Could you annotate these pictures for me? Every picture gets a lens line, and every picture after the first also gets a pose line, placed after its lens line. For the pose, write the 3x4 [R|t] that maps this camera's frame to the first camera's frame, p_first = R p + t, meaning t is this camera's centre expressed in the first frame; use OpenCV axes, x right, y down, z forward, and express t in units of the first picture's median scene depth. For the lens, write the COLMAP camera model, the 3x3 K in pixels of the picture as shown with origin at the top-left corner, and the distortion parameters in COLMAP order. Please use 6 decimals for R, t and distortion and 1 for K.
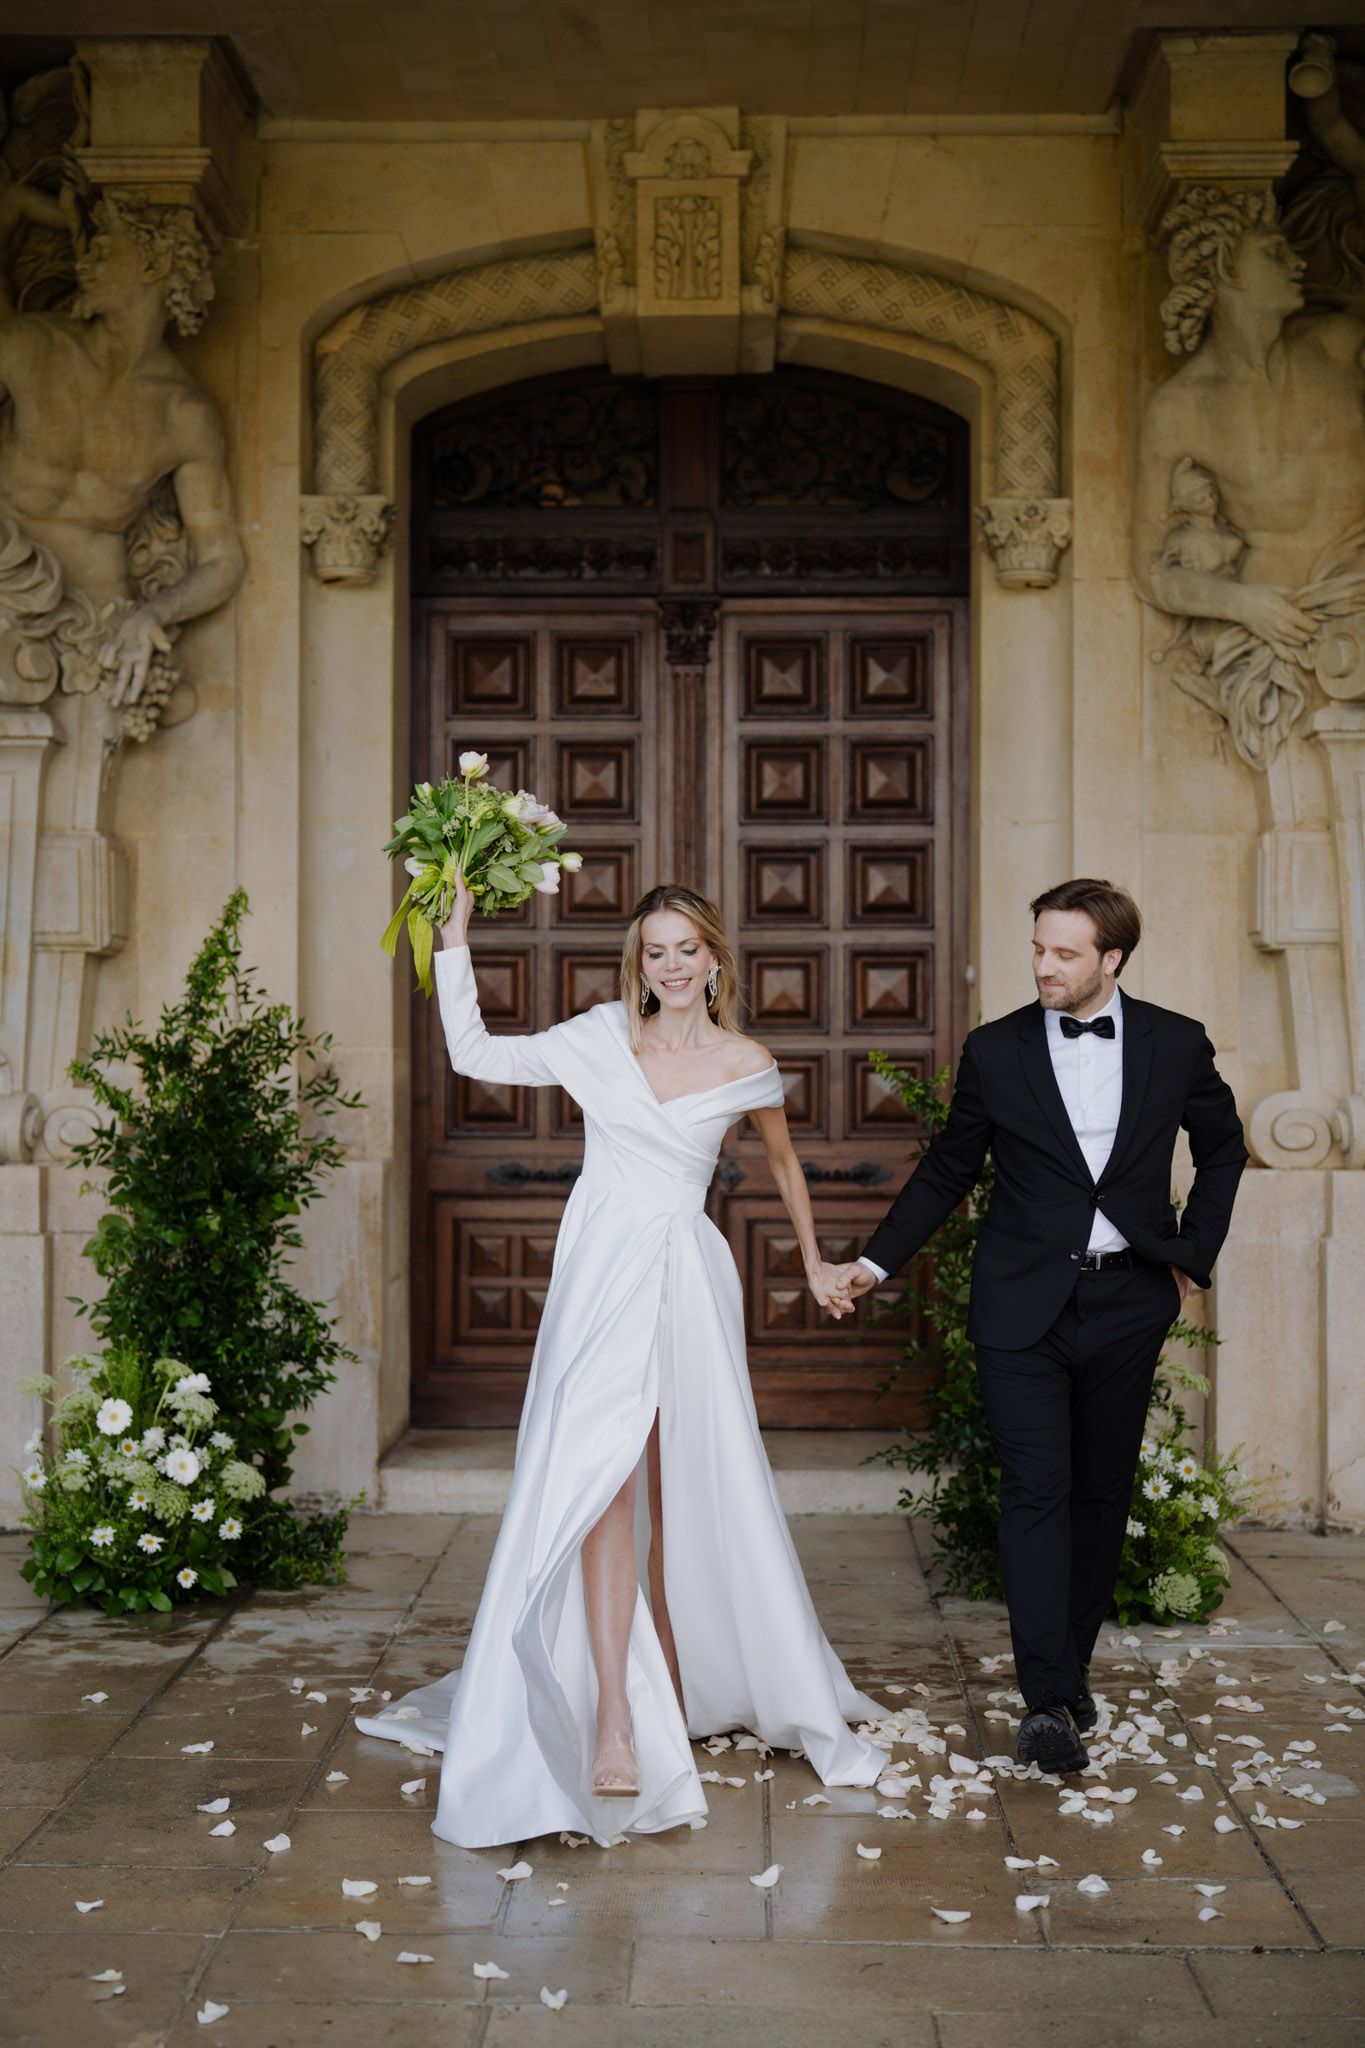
lens RADIAL K [[2839.2, 0, 682.5], [0, 2839.2, 1024.0], [0, 0, 1]] dist [0.034782, 0.041757]
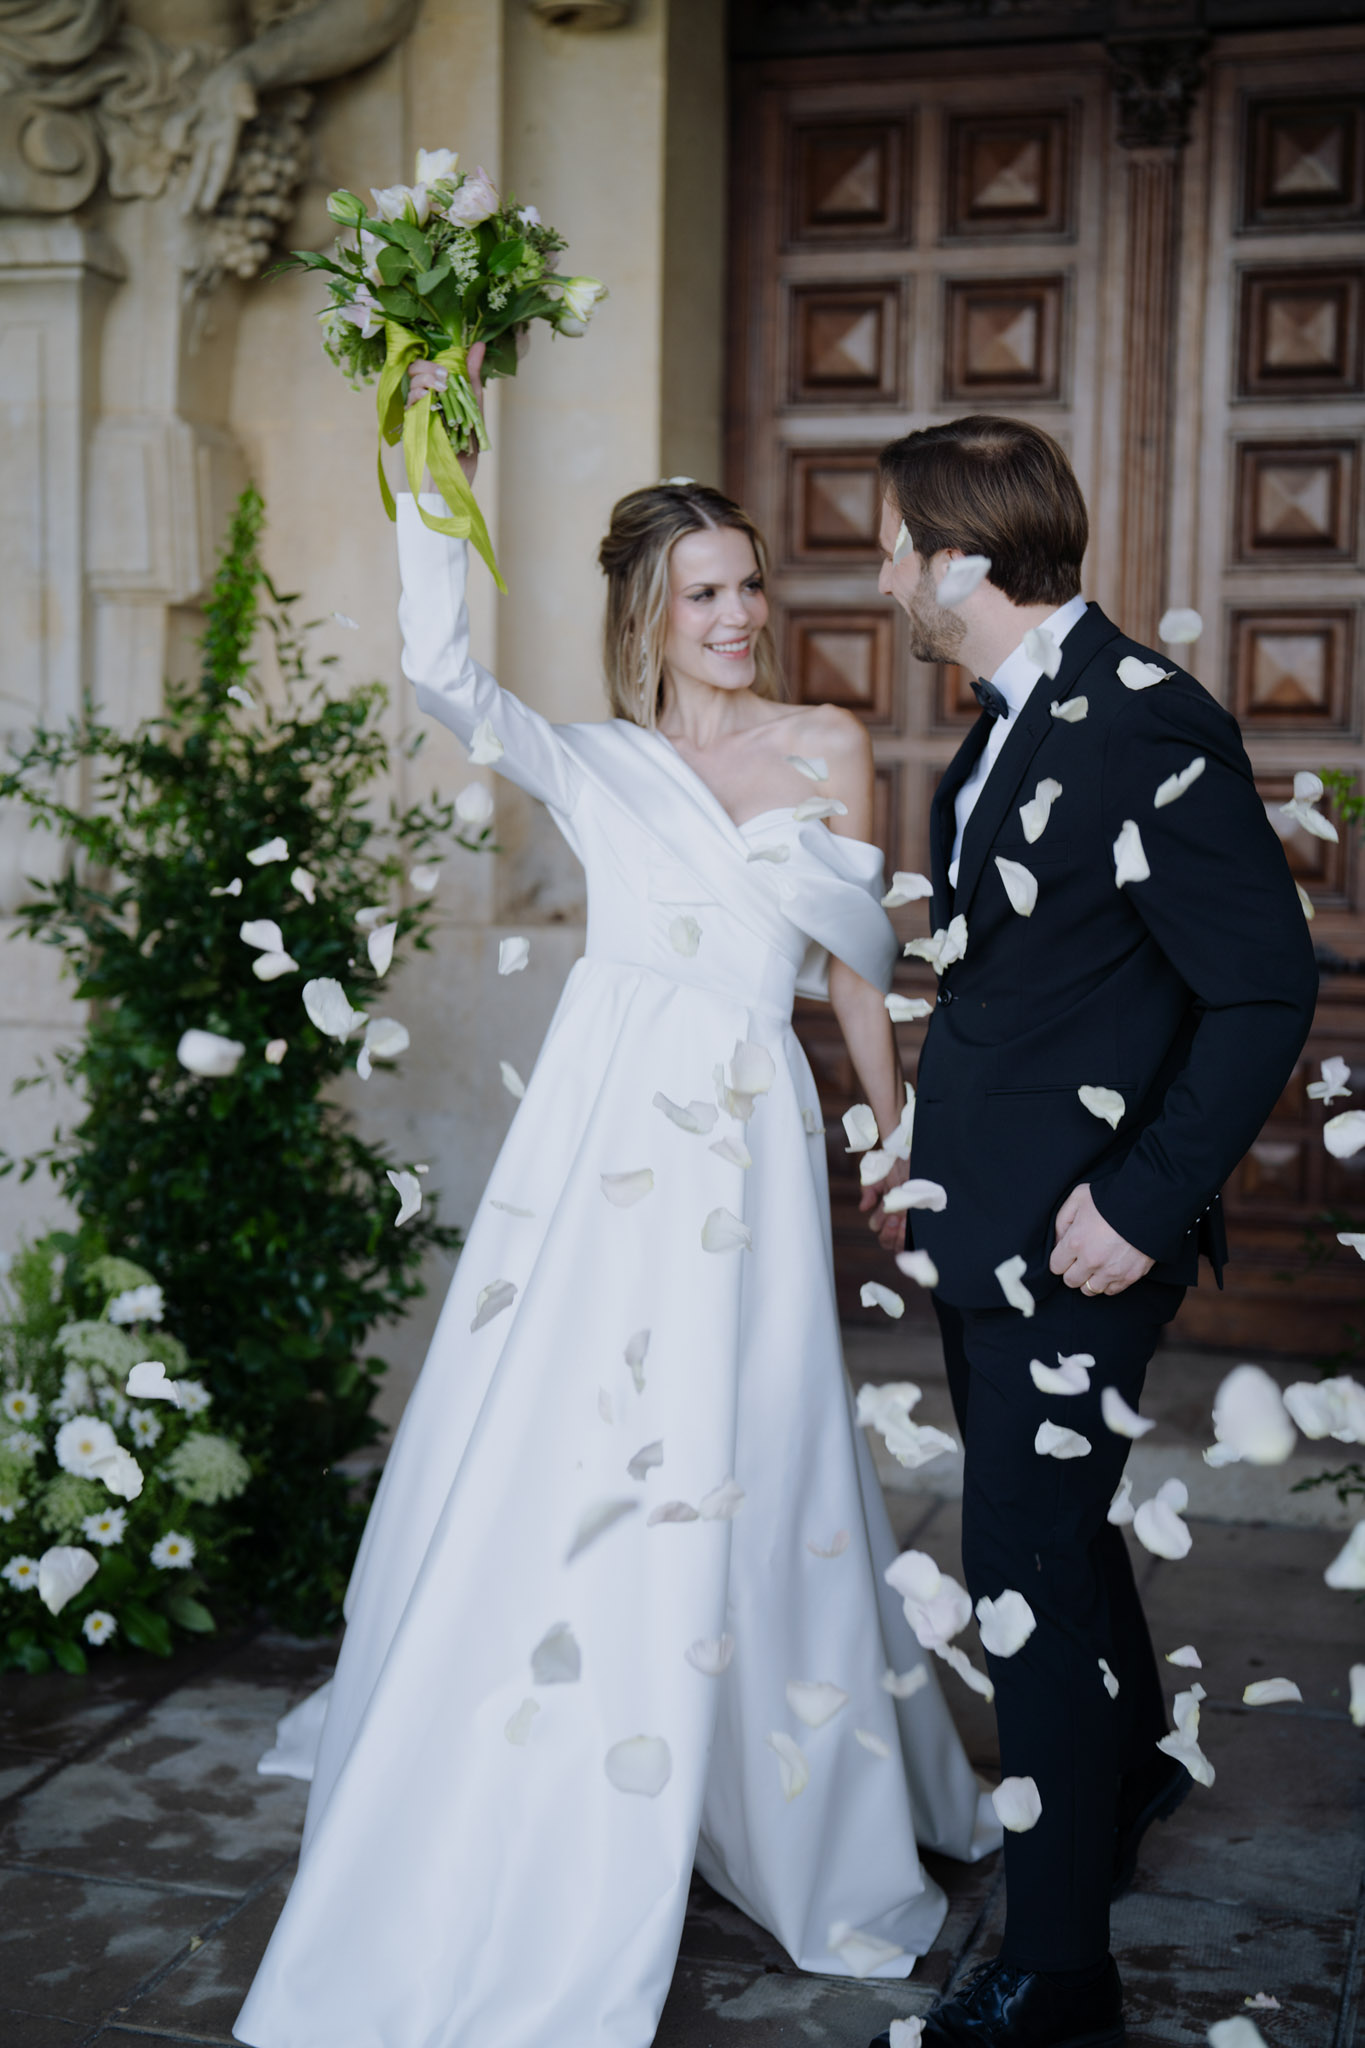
lens RADIAL K [[2839.2, 0, 682.5], [0, 2839.2, 1024.0], [0, 0, 1]] dist [0.034782, 0.041757]
pose [[0.963216, 0.038219, -0.265996, 0.083232], [-0.011081, 0.994642, 0.102786, 0.002631], [0.268499, -0.096057, 0.958479, 0.378986]]
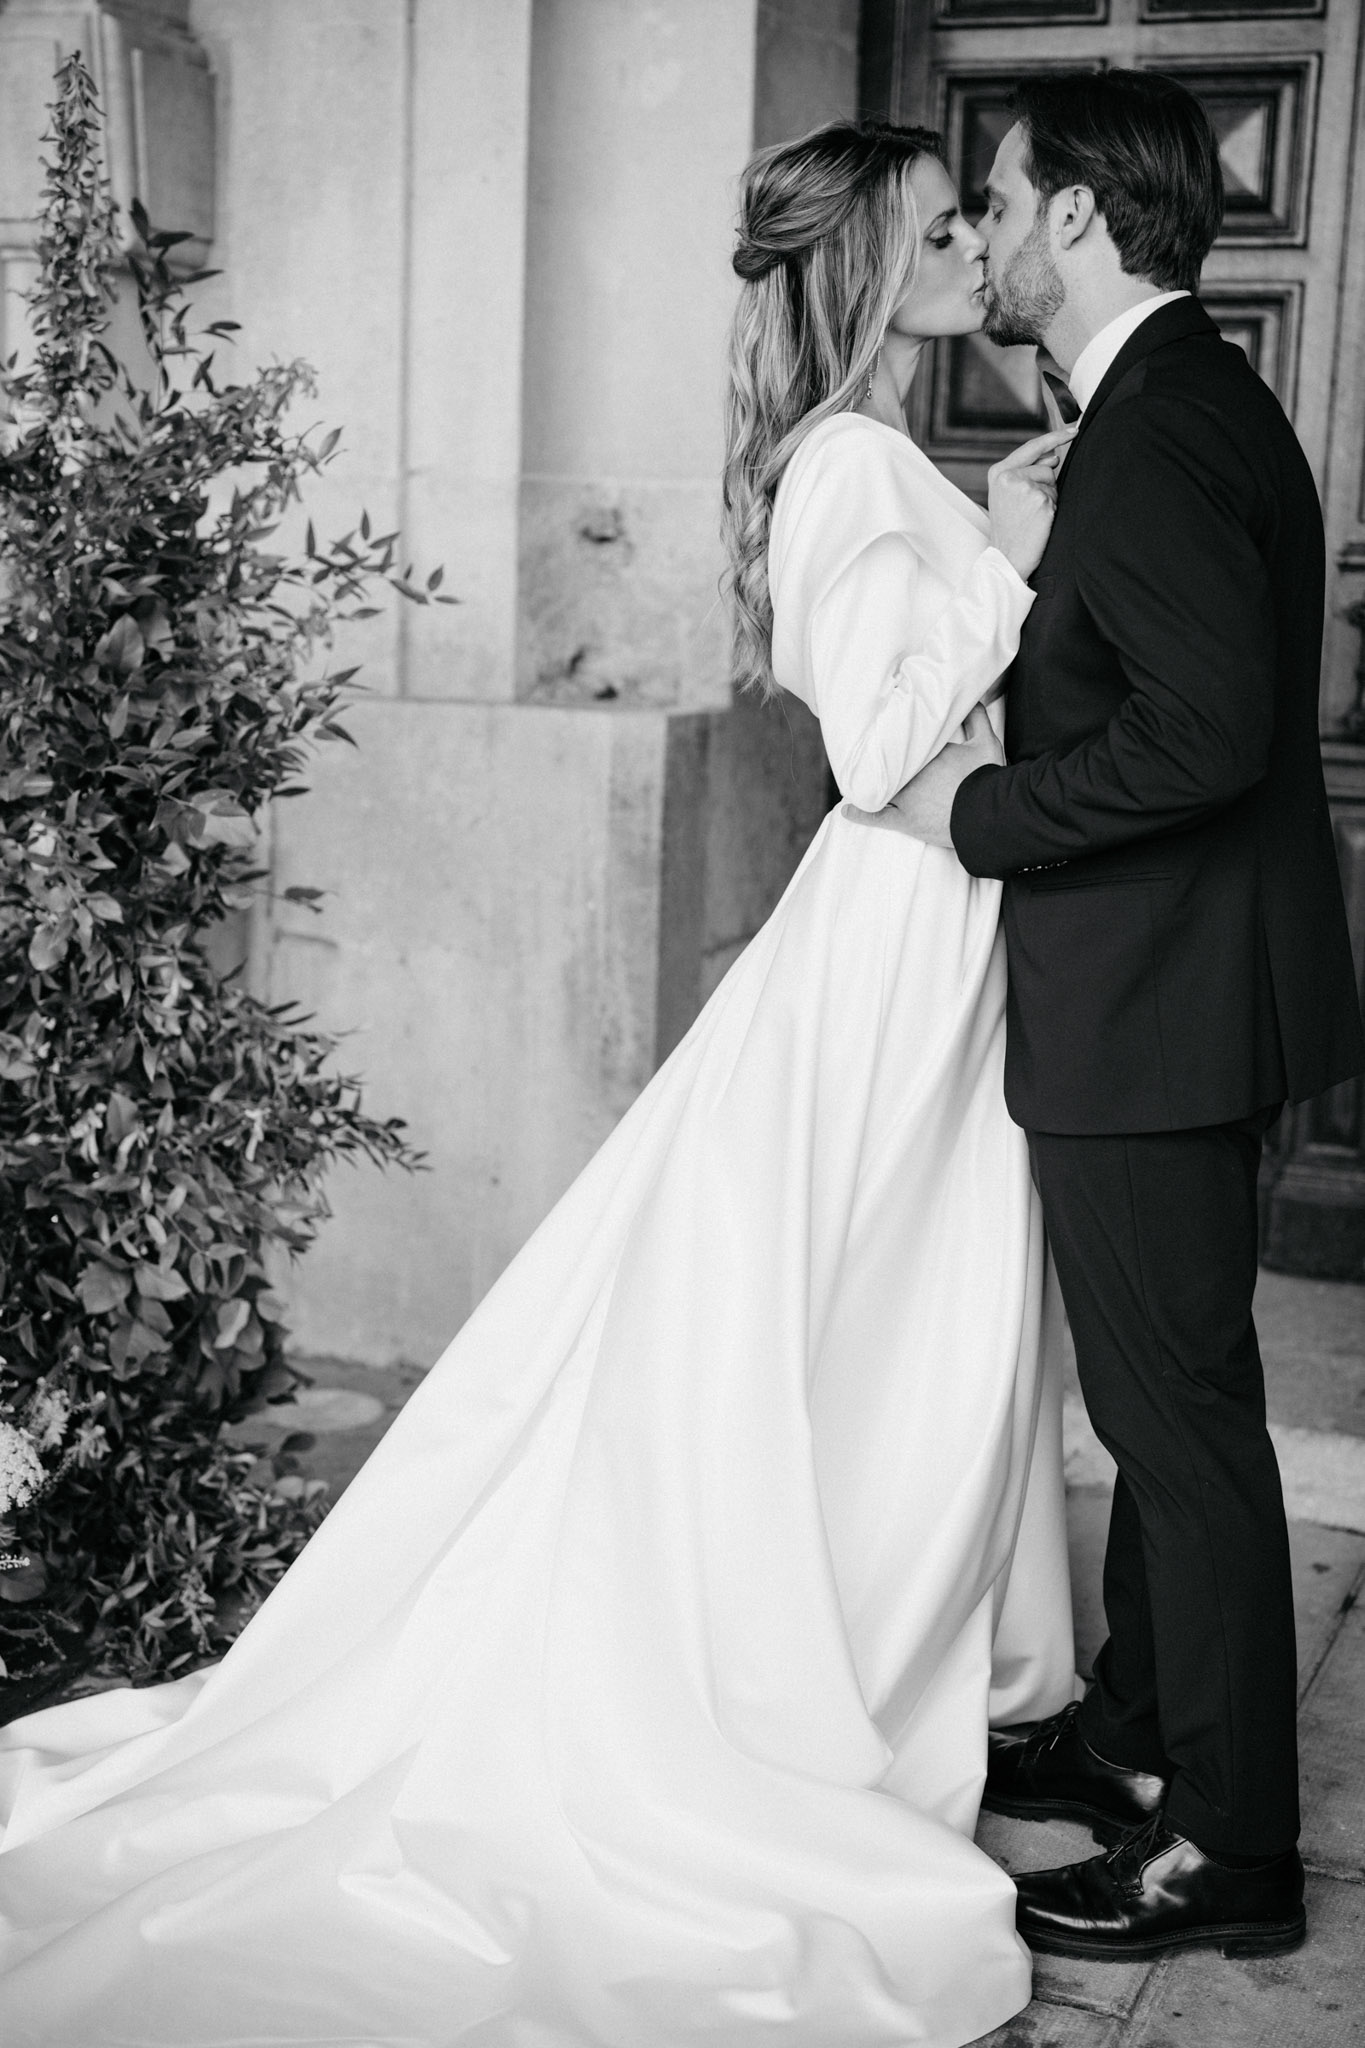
lens RADIAL K [[2839.2, 0, 682.5], [0, 2839.2, 1024.0], [0, 0, 1]] dist [0.034782, 0.041757]
pose [[0.931125, 0.097081, -0.351542, 0.074705], [-0.031090, 0.981540, 0.188711, 0.008156], [0.363373, -0.164784, 0.916955, 0.542984]]
